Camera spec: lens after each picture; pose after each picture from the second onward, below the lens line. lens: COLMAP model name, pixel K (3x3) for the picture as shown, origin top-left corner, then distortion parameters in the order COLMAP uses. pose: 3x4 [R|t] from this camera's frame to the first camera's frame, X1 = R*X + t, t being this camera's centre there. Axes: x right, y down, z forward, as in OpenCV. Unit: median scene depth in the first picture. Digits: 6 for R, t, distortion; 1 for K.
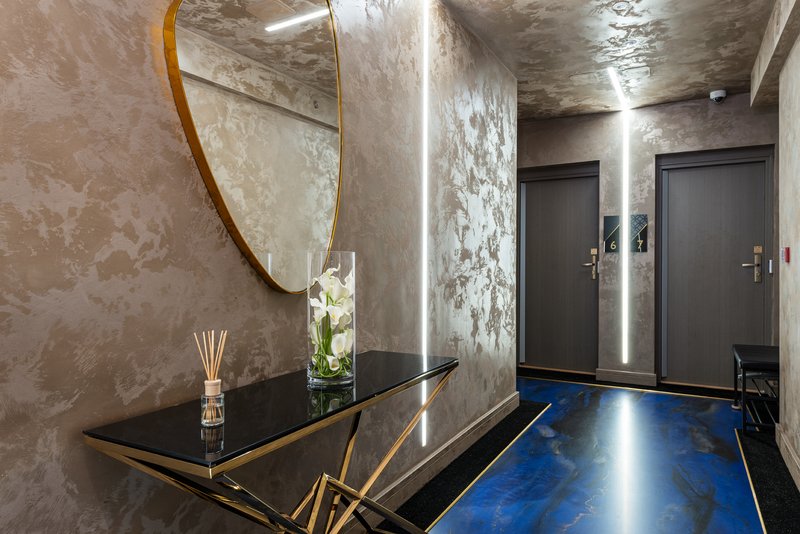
lens RADIAL K [[513.6, 0, 400.0], [0, 513.6, 267.0], [0, 0, 1]] dist [0.005492, -0.002783]
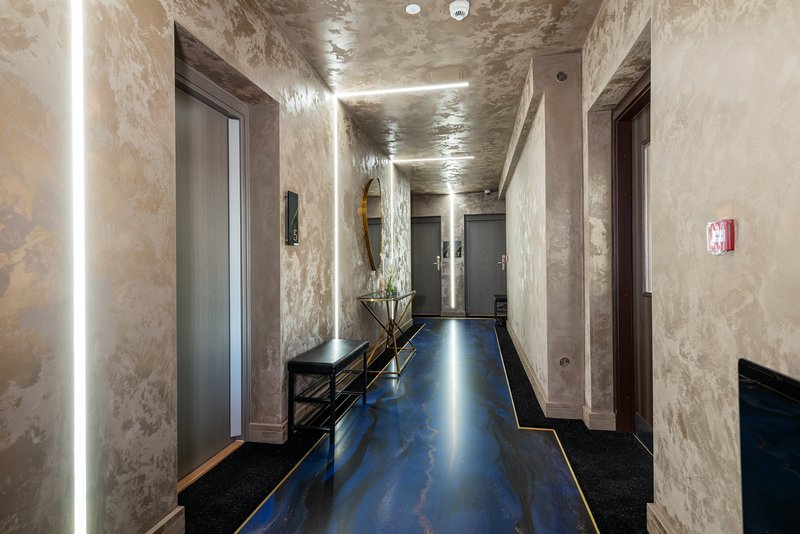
lens RADIAL K [[392.3, 0, 400.0], [0, 392.3, 267.0], [0, 0, 1]] dist [-0.001826, -0.000741]
pose [[0.952706, -0.011364, 0.303682, -0.302767], [0.012300, 0.999924, -0.001169, 0.011352], [-0.303645, 0.004849, 0.952773, -0.565770]]
